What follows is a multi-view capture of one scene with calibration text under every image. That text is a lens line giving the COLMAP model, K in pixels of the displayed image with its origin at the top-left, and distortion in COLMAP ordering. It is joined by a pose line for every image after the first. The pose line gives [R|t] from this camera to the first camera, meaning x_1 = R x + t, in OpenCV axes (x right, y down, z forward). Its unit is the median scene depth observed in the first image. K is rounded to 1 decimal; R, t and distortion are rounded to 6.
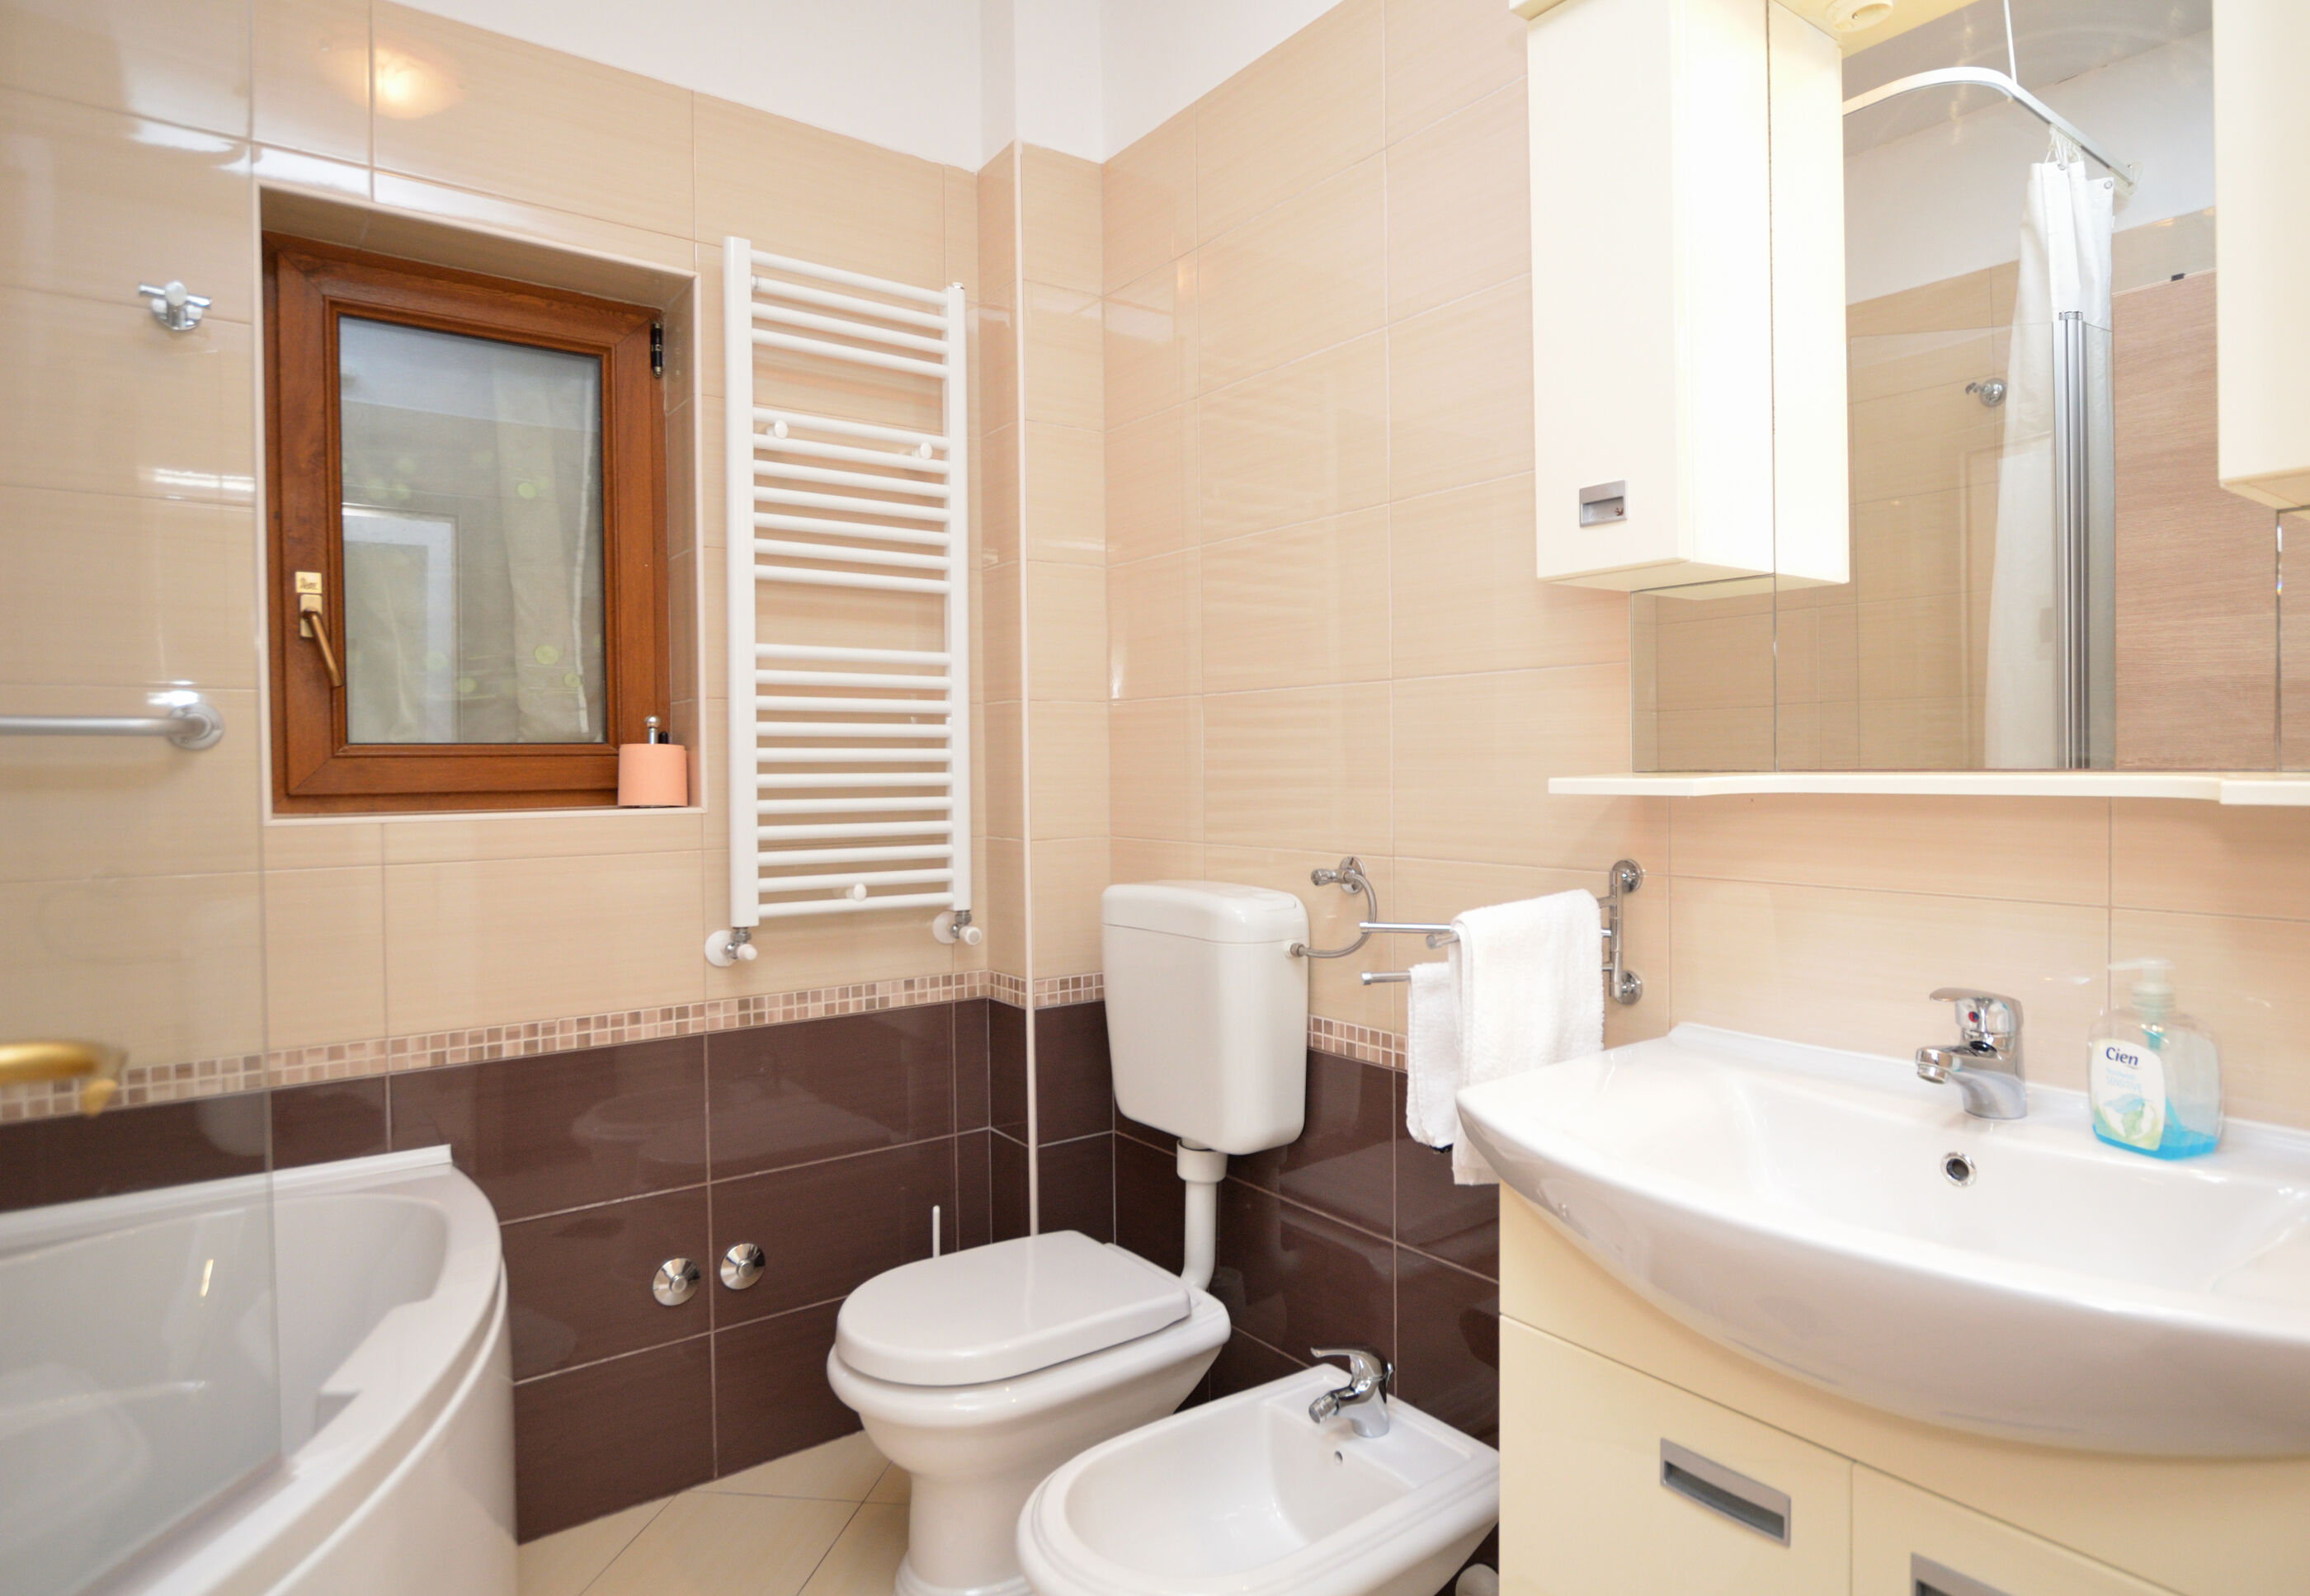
lens RADIAL K [[1311.0, 0, 1226.7], [0, 1311.0, 793.1], [0, 0, 1]] dist [-0.016632, 0.000193]
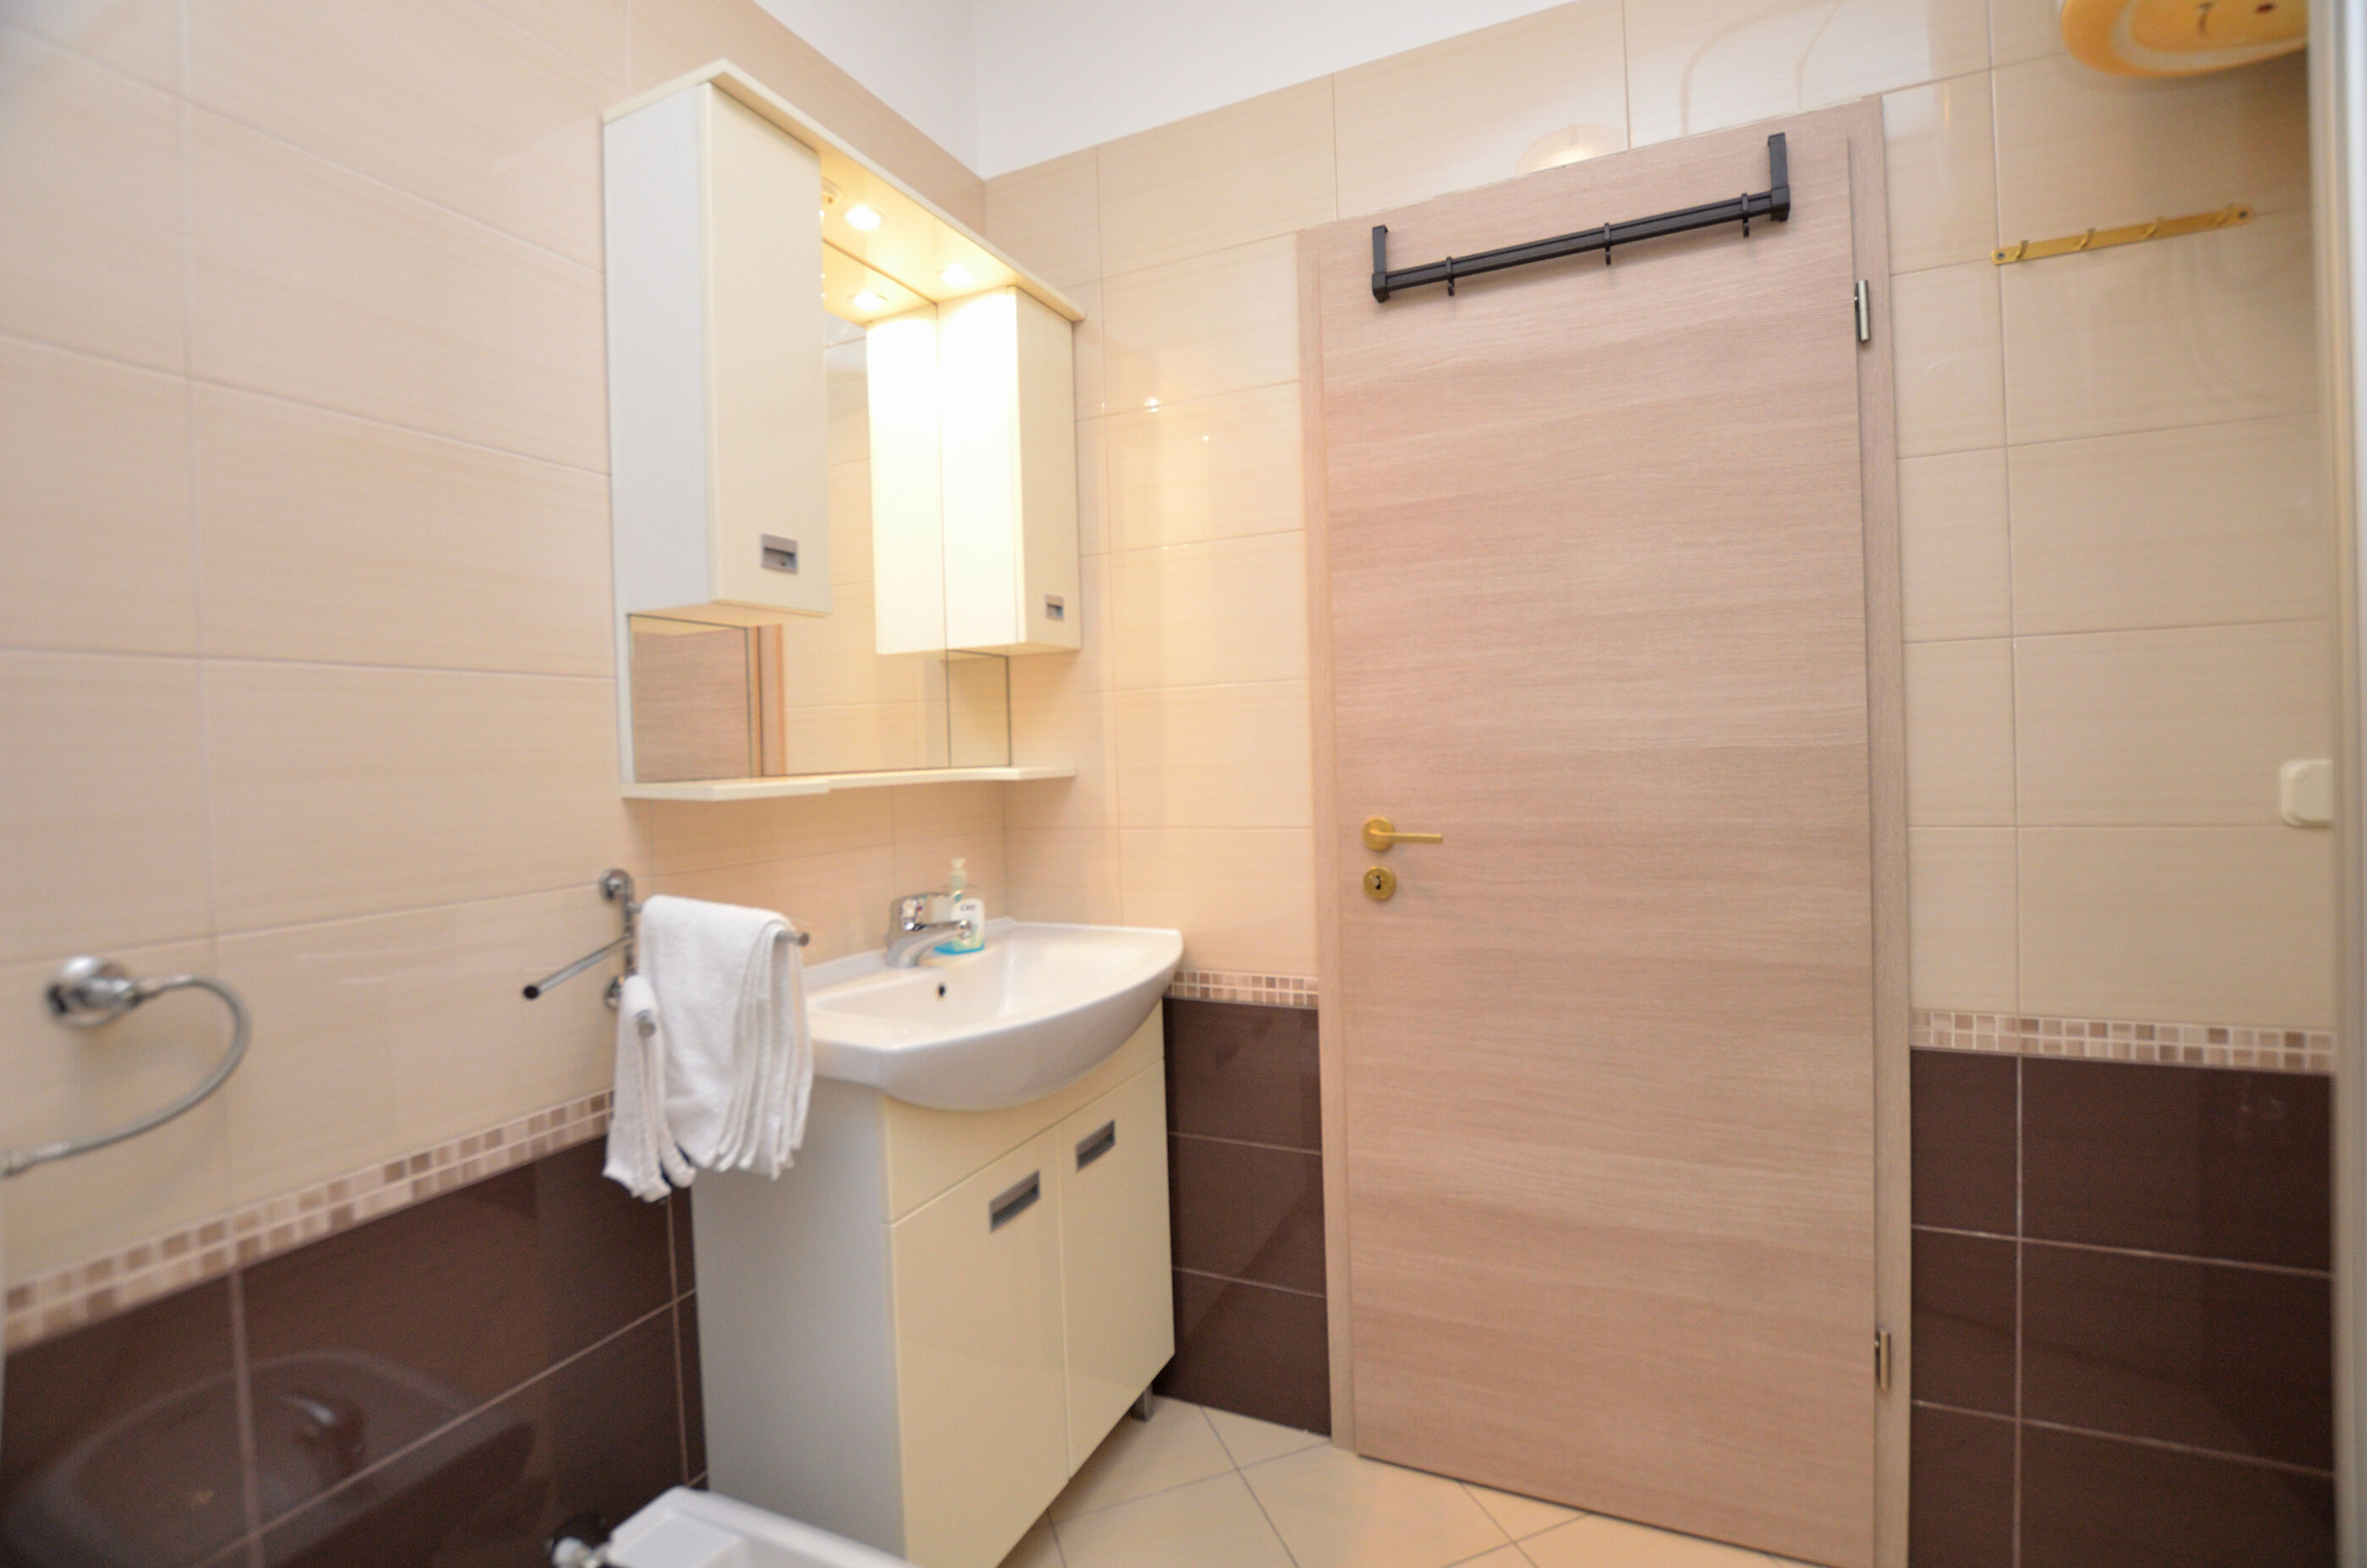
lens RADIAL K [[1046.1, 0, 1206.0], [0, 1046.1, 775.9], [0, 0, 1]] dist [-0.036317, 0.008052]
pose [[-0.464688, 0.006728, 0.885449, -0.458560], [0.058660, 0.998008, 0.023202, -0.010267], [-0.883529, 0.062722, -0.464157, 0.690232]]
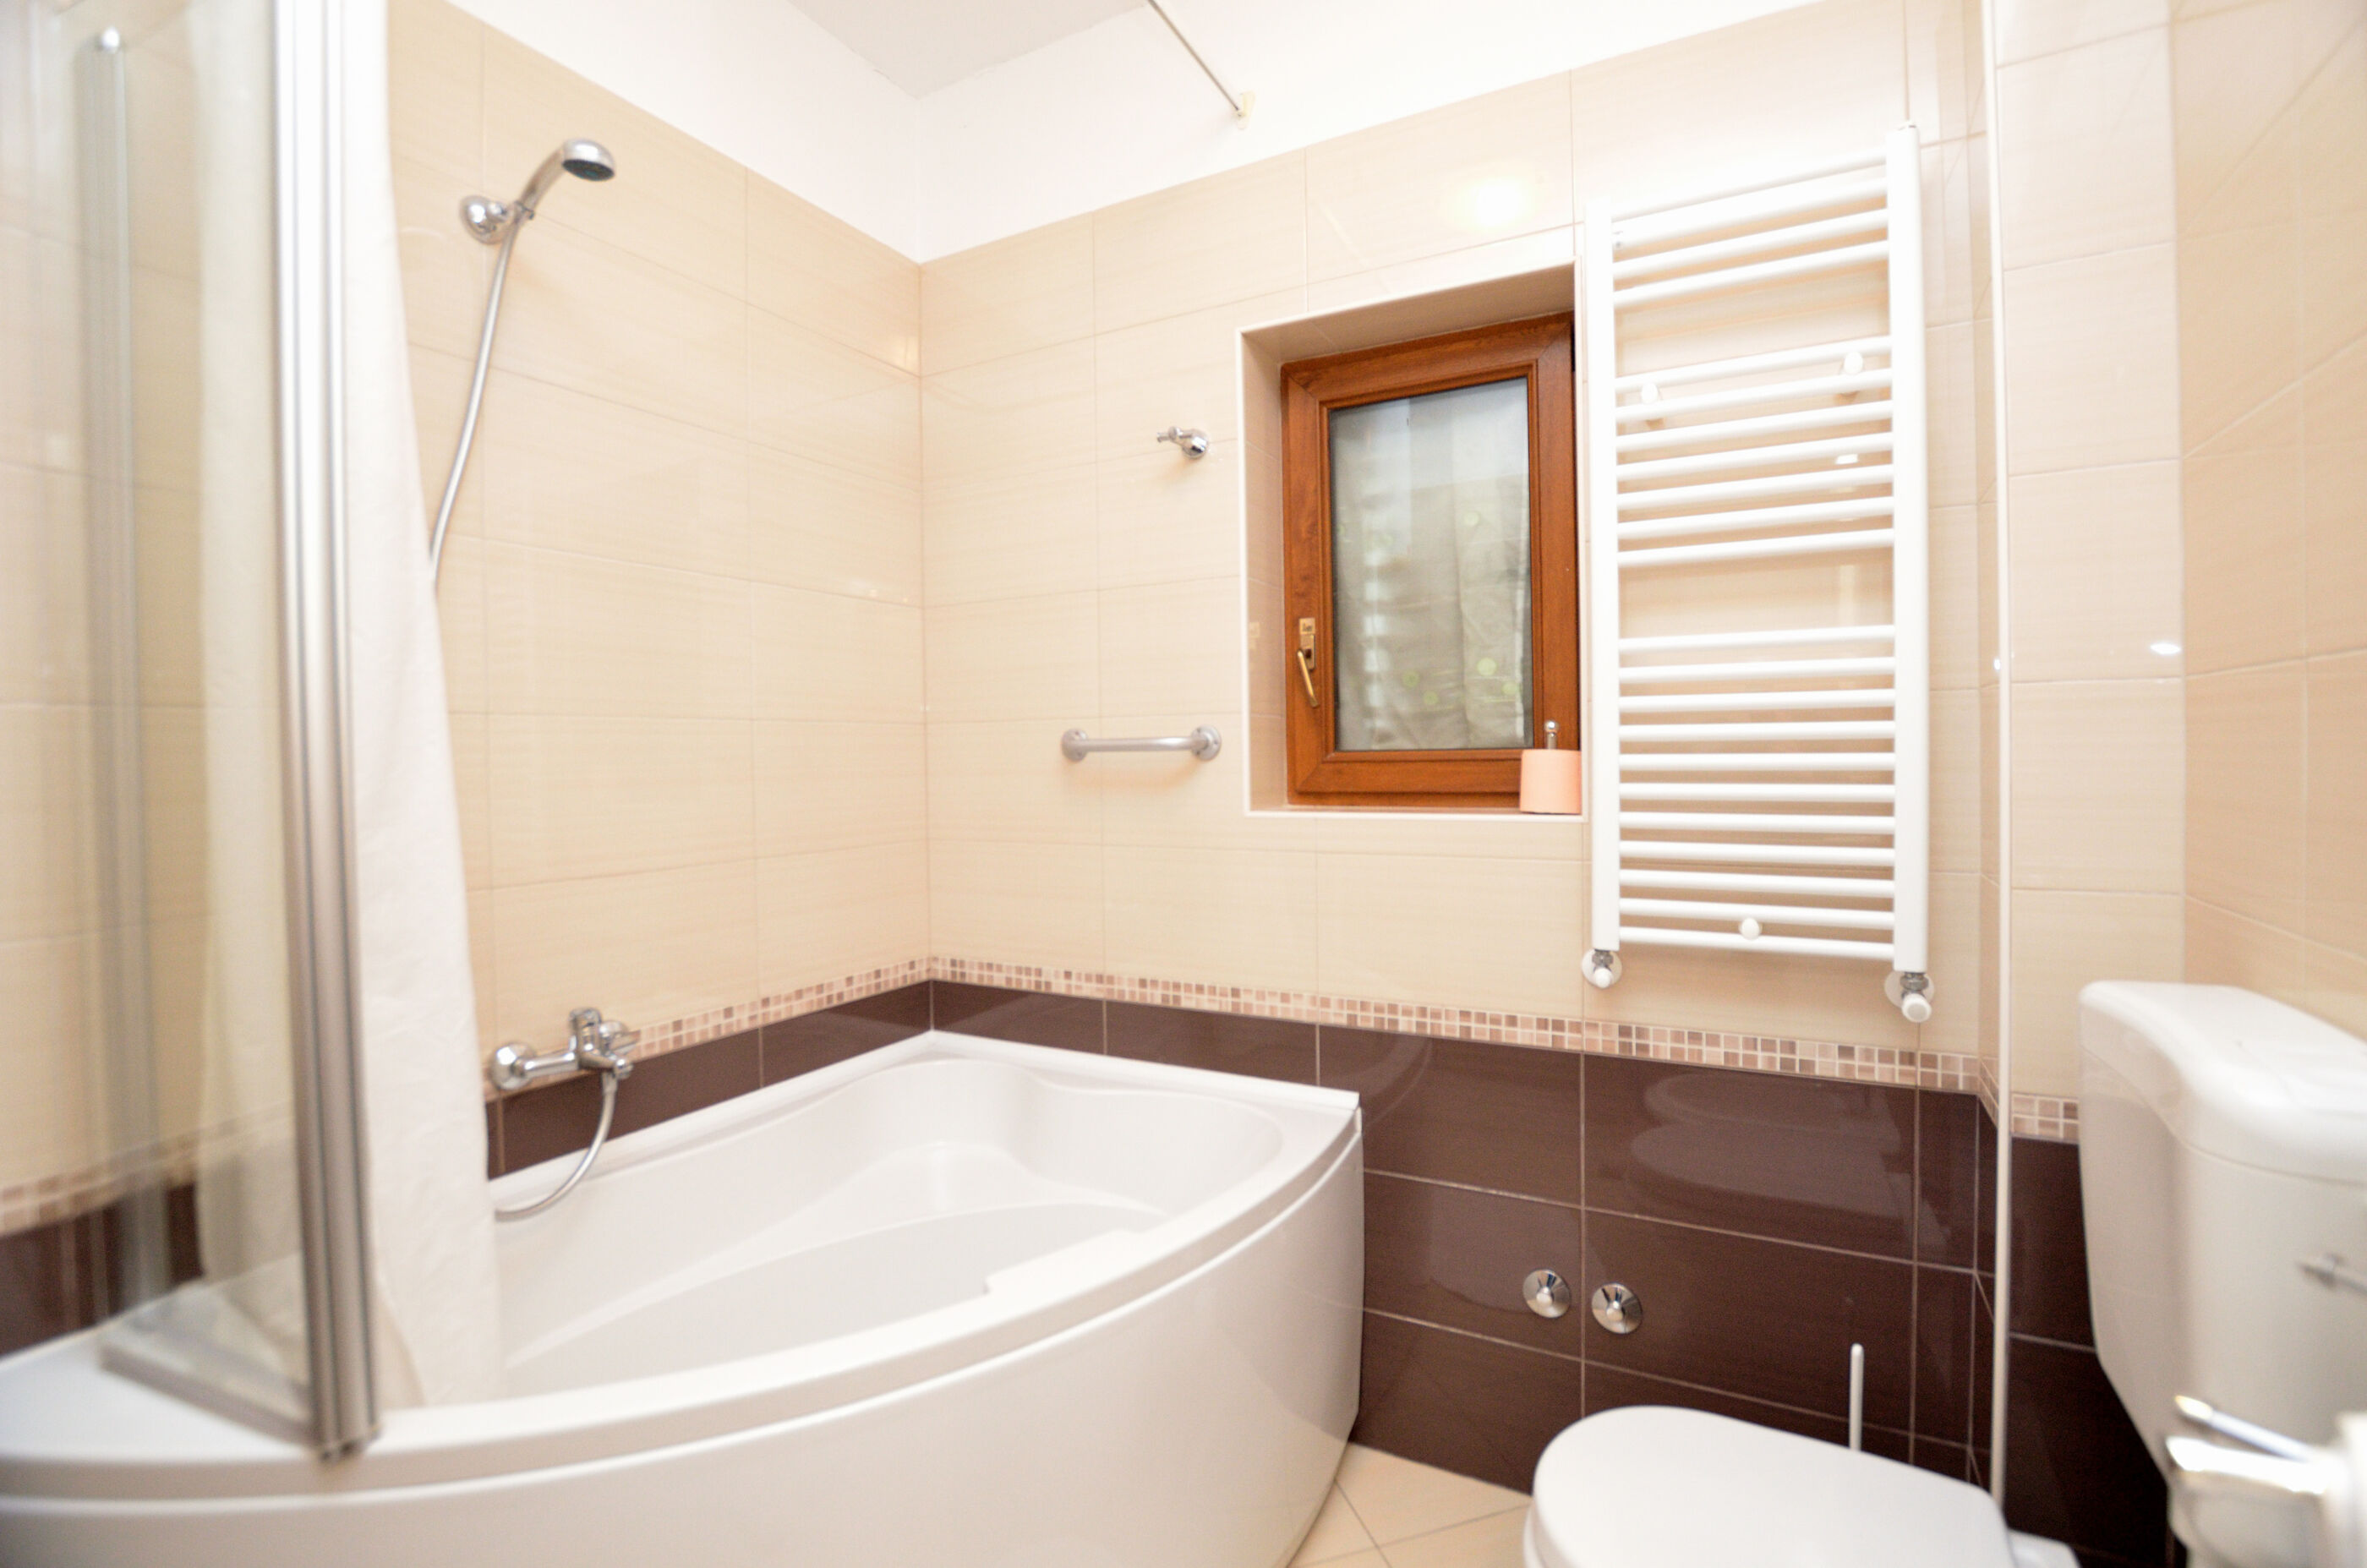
lens RADIAL K [[1038.9, 0, 1204.1], [0, 1038.9, 773.2], [0, 0, 1]] dist [-0.025862, 0.000568]
pose [[0.417752, 0.020019, -0.908341, 0.168818], [-0.008853, 0.999799, 0.017963, -0.031665], [0.908518, 0.000538, 0.417845, 0.432882]]
